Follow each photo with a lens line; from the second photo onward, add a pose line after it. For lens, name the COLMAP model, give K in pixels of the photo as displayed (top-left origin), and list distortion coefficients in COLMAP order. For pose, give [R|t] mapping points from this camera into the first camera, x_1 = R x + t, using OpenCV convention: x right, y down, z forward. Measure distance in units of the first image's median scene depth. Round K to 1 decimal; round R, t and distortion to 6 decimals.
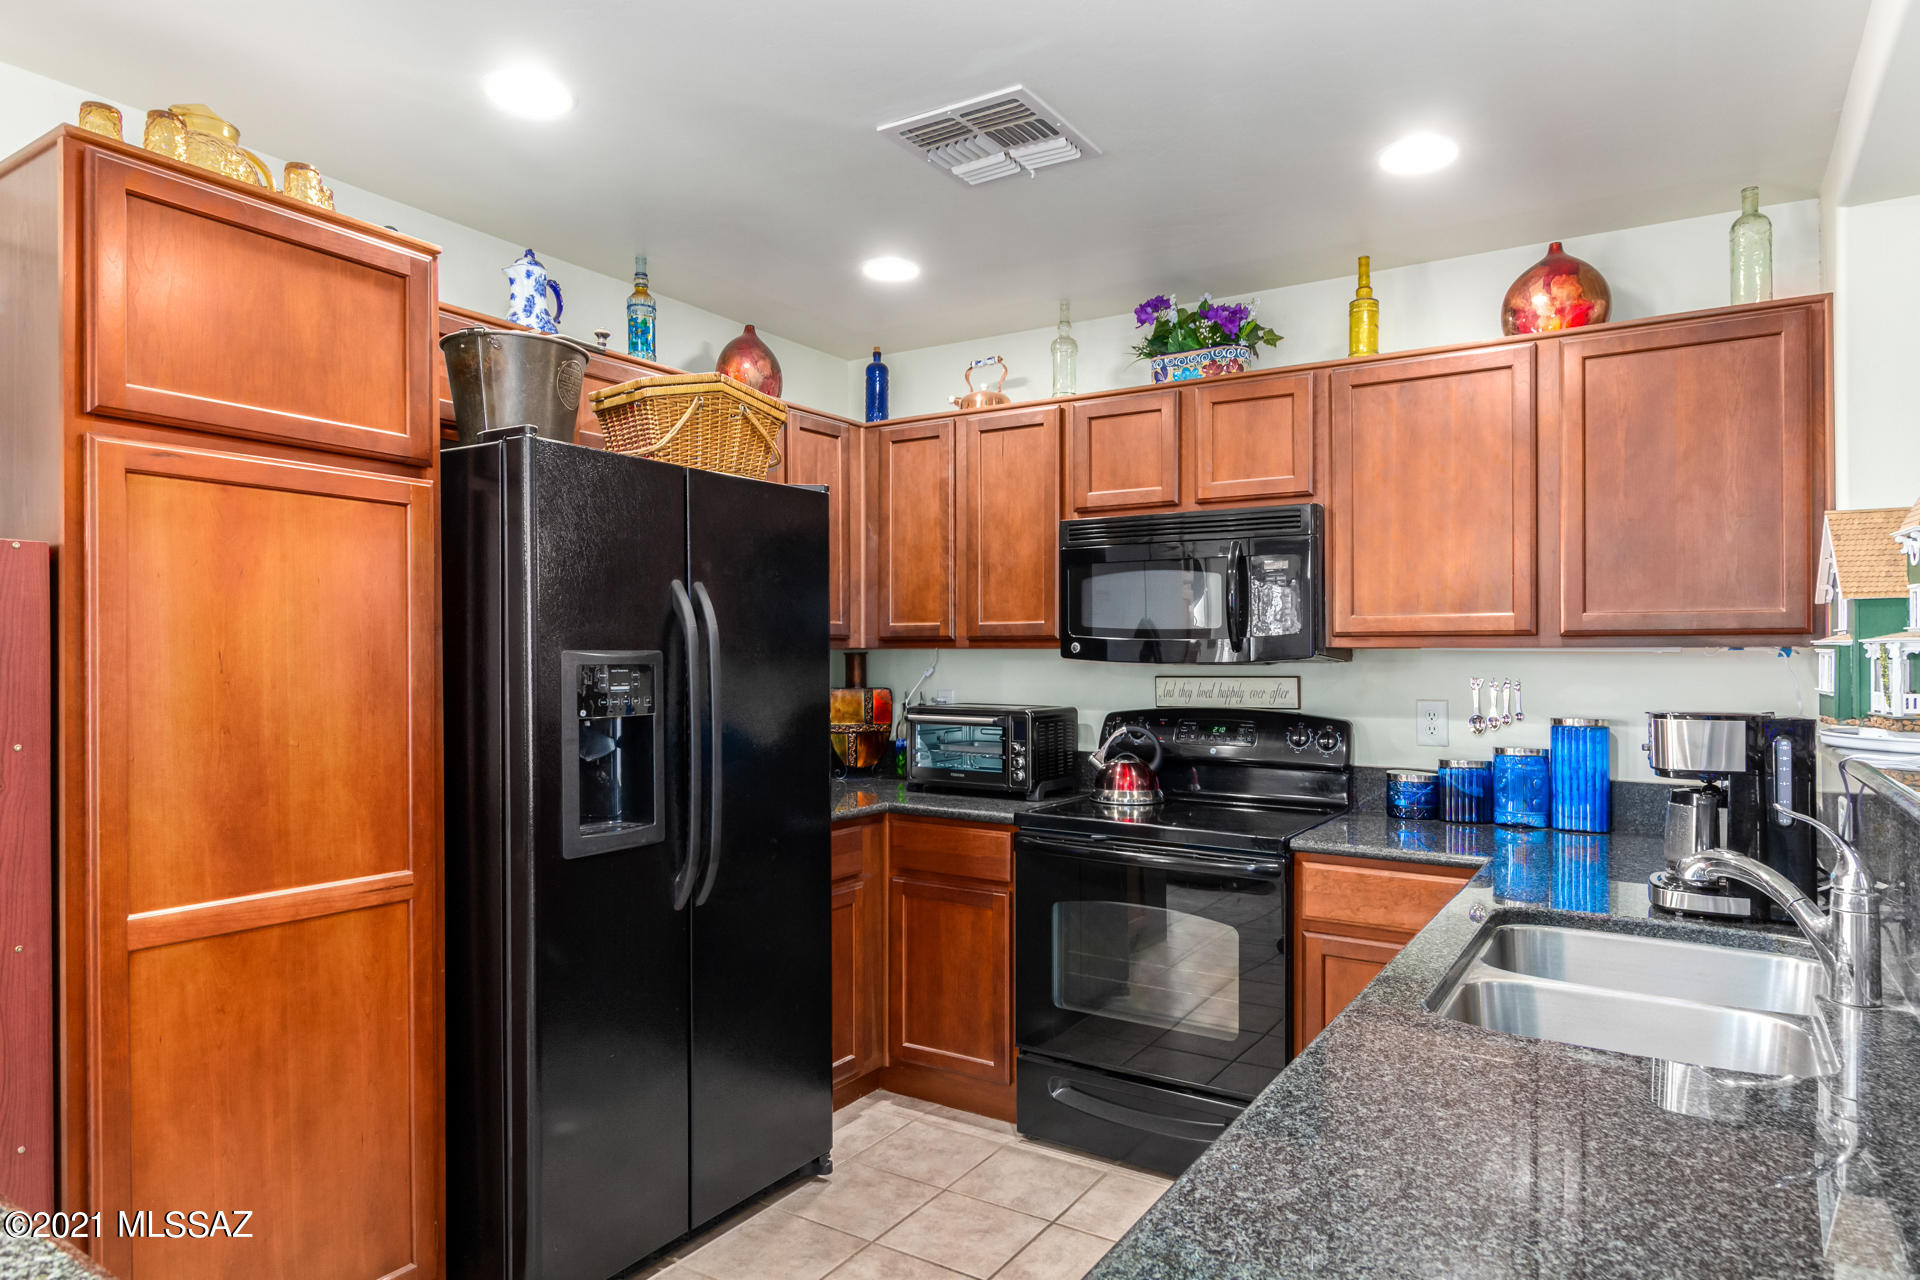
lens RADIAL K [[1139.1, 0, 971.7], [0, 1139.1, 628.7], [0, 0, 1]] dist [0.001474, -0.002328]
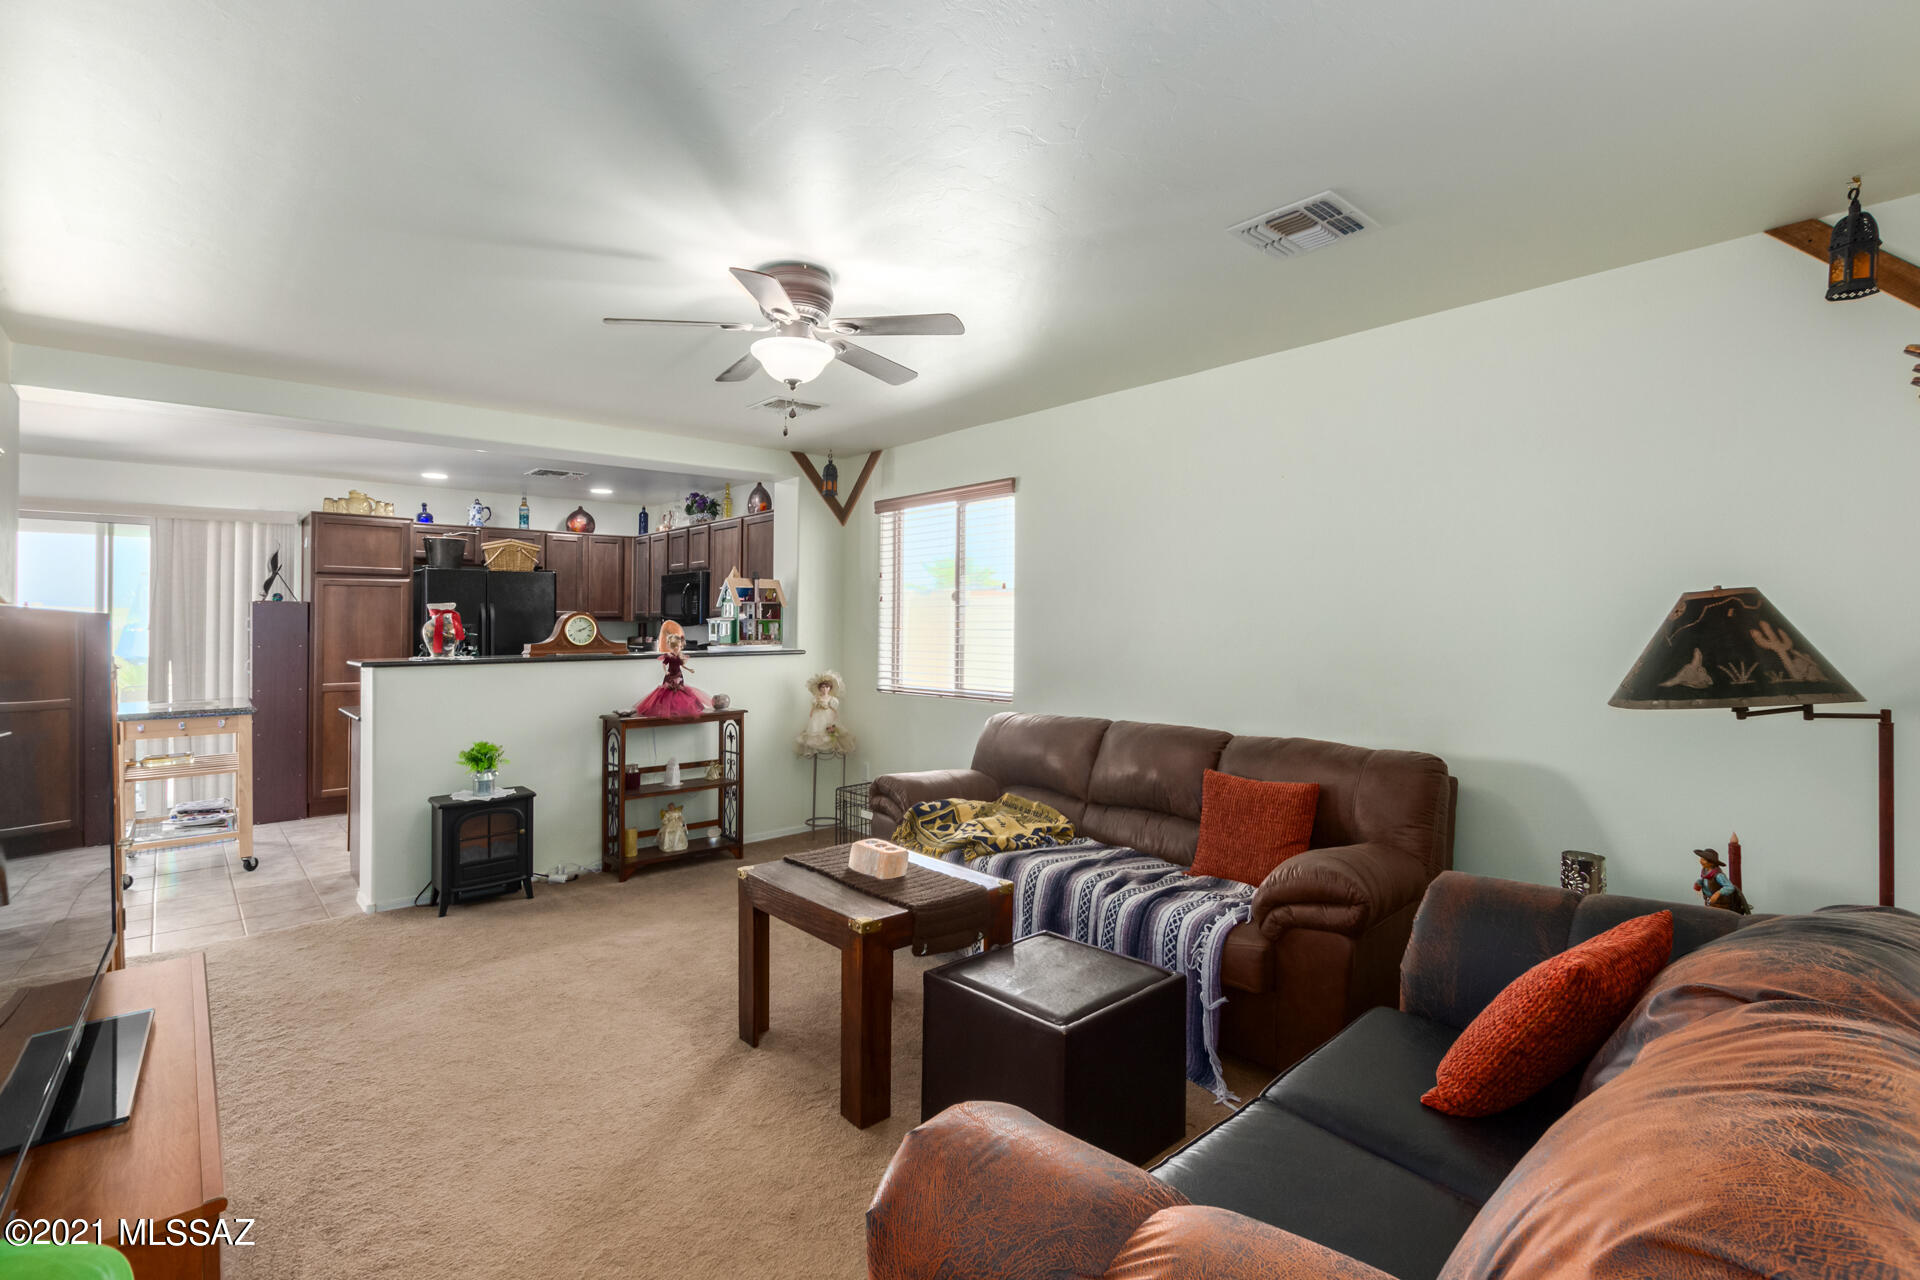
lens RADIAL K [[886.5, 0, 966.9], [0, 886.5, 584.5], [0, 0, 1]] dist [0.005236, -0.001739]
pose [[0.961908, -0.017583, -0.272808, 1.625840], [0.012440, 0.999711, -0.020567, -0.022938], [0.273090, 0.016390, 0.961849, -1.031132]]
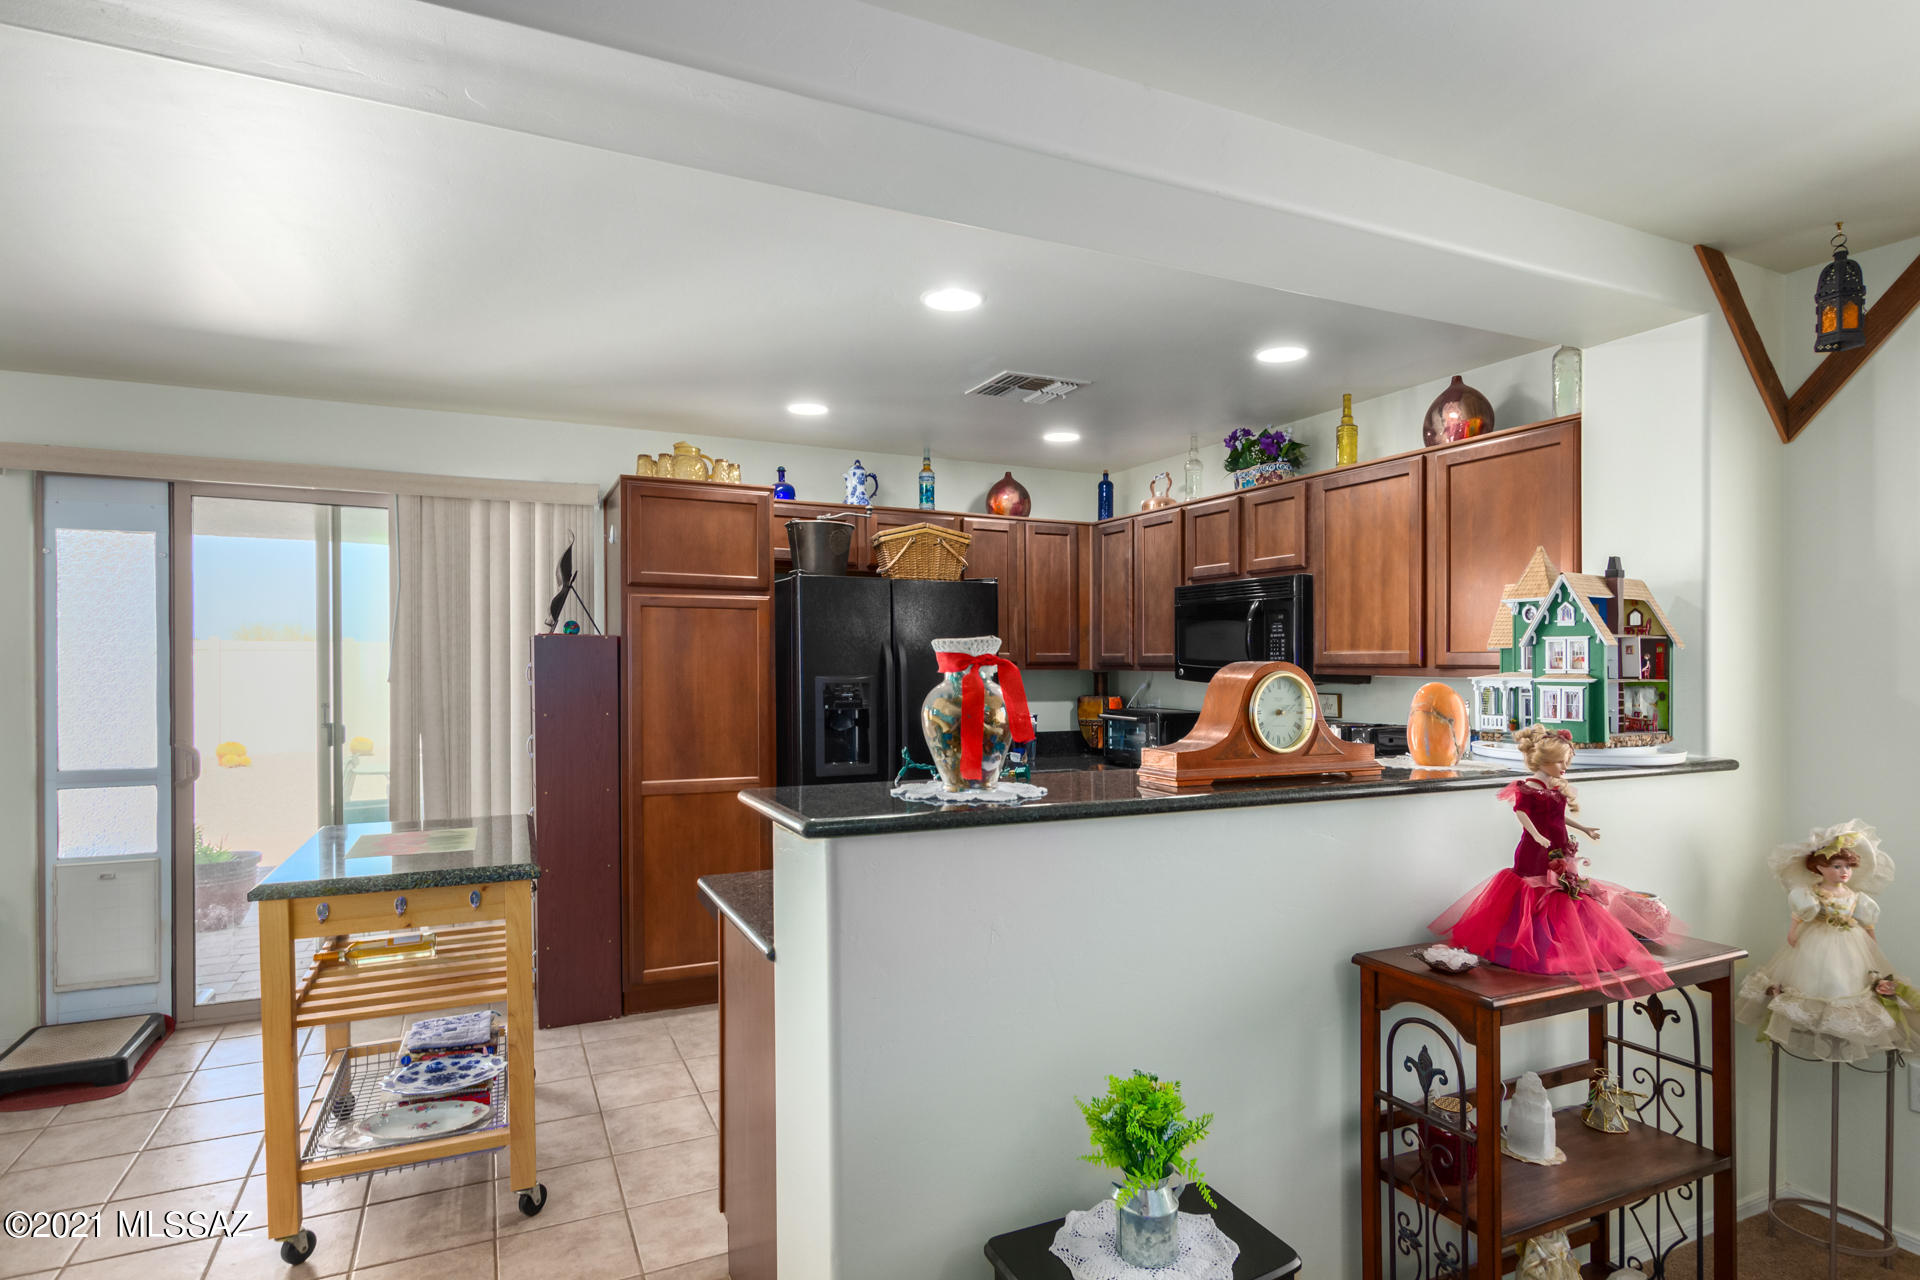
lens RADIAL K [[1025.8, 0, 964.3], [0, 1025.8, 630.5], [0, 0, 1]] dist [-0.000755, 0.001450]
pose [[0.845321, -0.015984, -0.534020, 0.659248], [0.011609, 0.999866, -0.011551, -0.030219], [0.534133, 0.003565, 0.845393, -0.332991]]
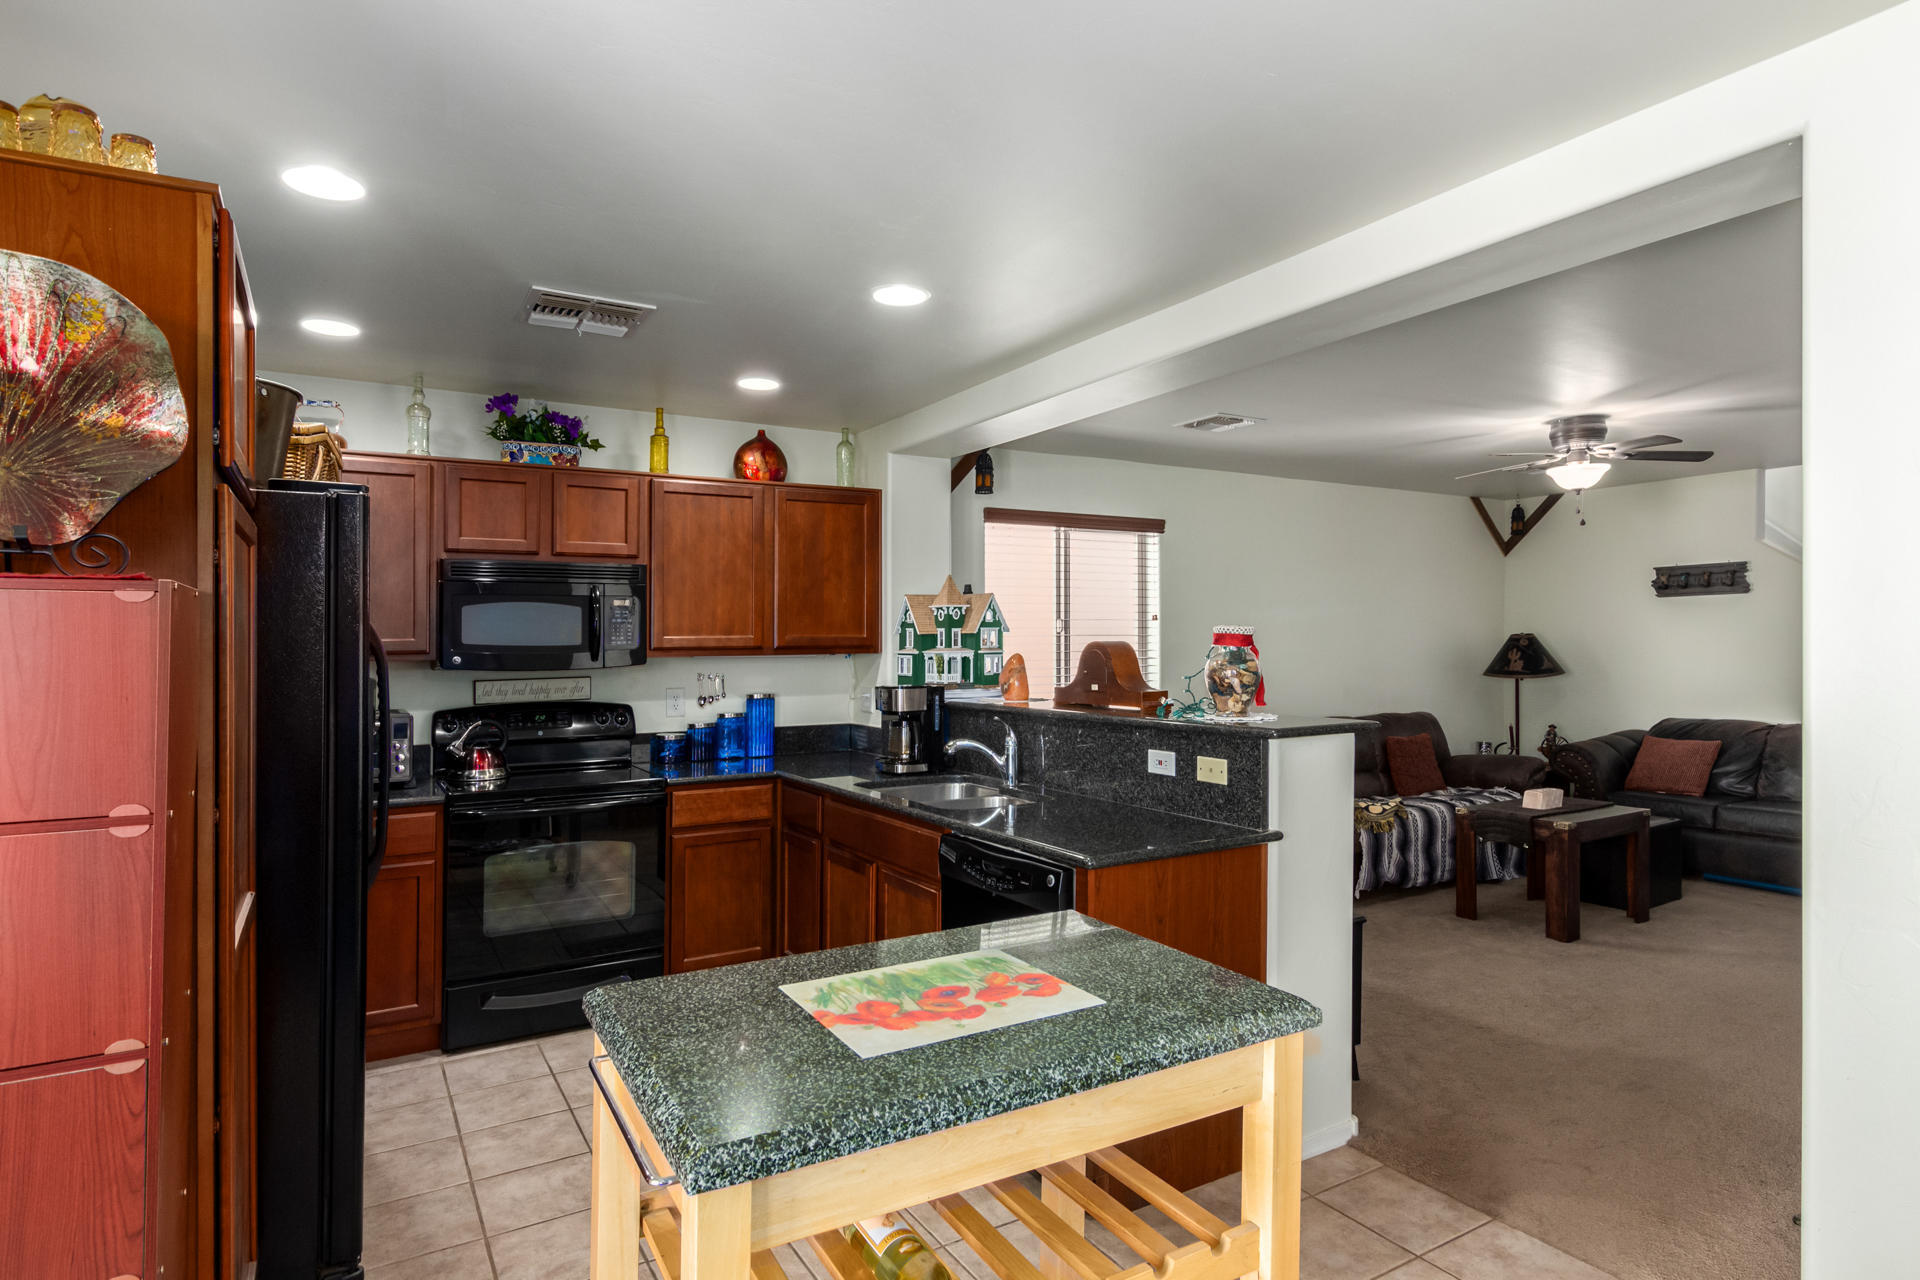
lens RADIAL K [[1025.8, 0, 960.3], [0, 1025.8, 600.8], [0, 0, 1]] dist [-0.000755, 0.001450]
pose [[0.453259, 0.028791, 0.890914, -0.776596], [-0.010351, 0.999581, -0.027037, -0.027940], [-0.891319, 0.003033, 0.453367, -0.015188]]
